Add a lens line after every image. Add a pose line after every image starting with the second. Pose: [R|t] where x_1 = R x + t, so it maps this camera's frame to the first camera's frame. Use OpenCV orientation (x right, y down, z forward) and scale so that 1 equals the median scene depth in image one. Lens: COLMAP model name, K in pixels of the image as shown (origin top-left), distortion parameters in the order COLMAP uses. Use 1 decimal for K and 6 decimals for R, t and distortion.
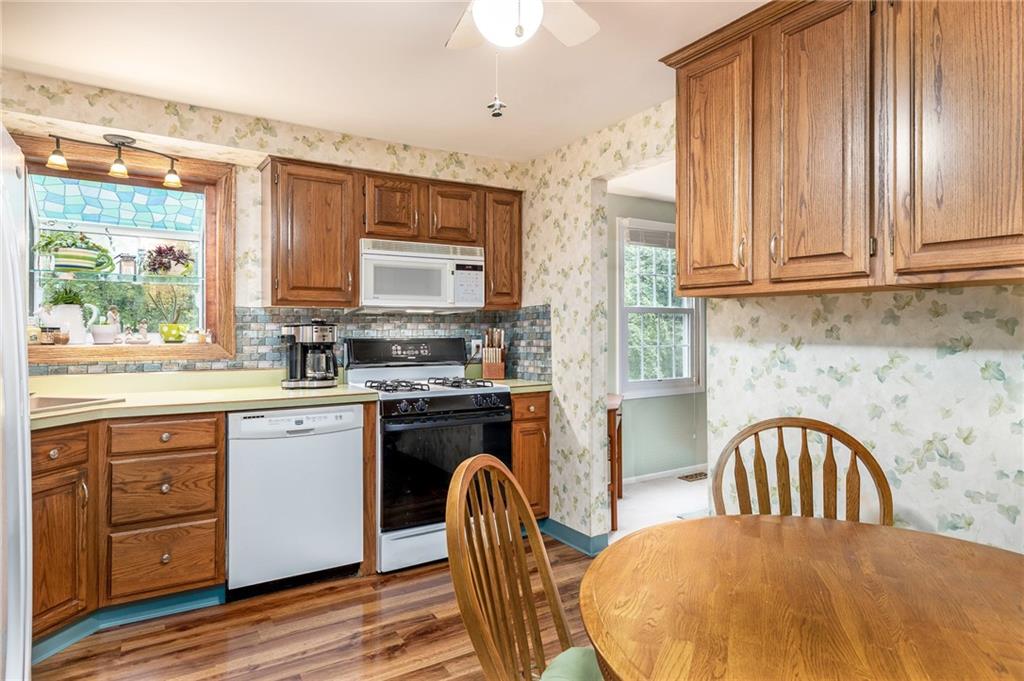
lens RADIAL K [[585.6, 0, 512.0], [0, 585.6, 340.5], [0, 0, 1]] dist [0.003301, -0.000034]
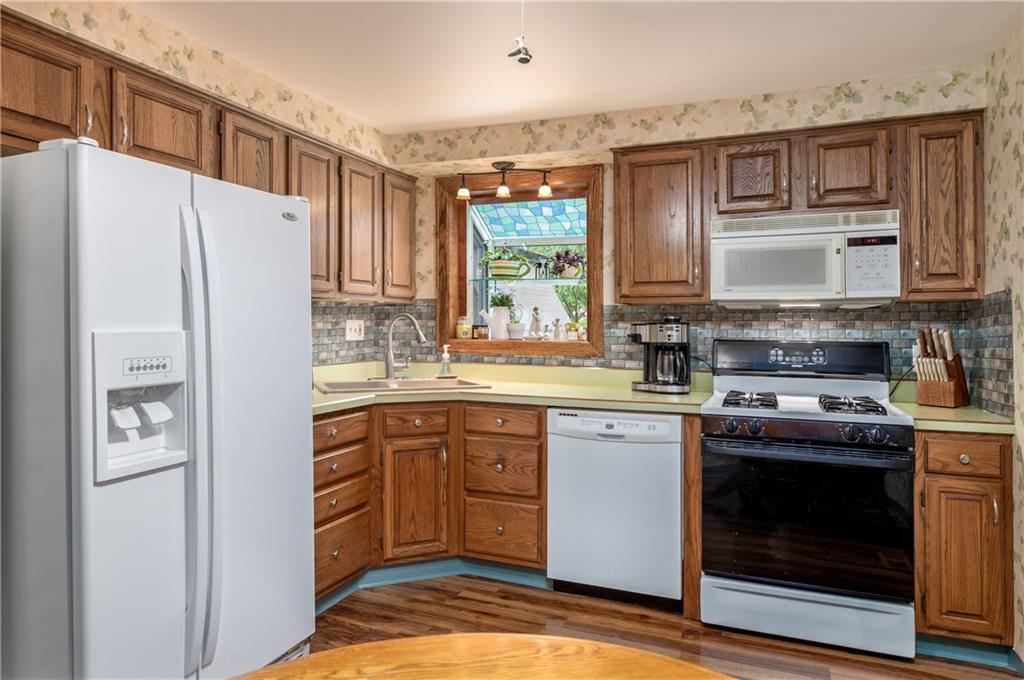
lens RADIAL K [[642.7, 0, 511.1], [0, 642.7, 335.1], [0, 0, 1]] dist [-0.001120, -0.000049]
pose [[0.581680, 0.014656, -0.813285, 0.344595], [-0.022498, 0.999745, 0.001925, -0.005011], [0.813106, 0.017177, 0.581862, 0.238457]]
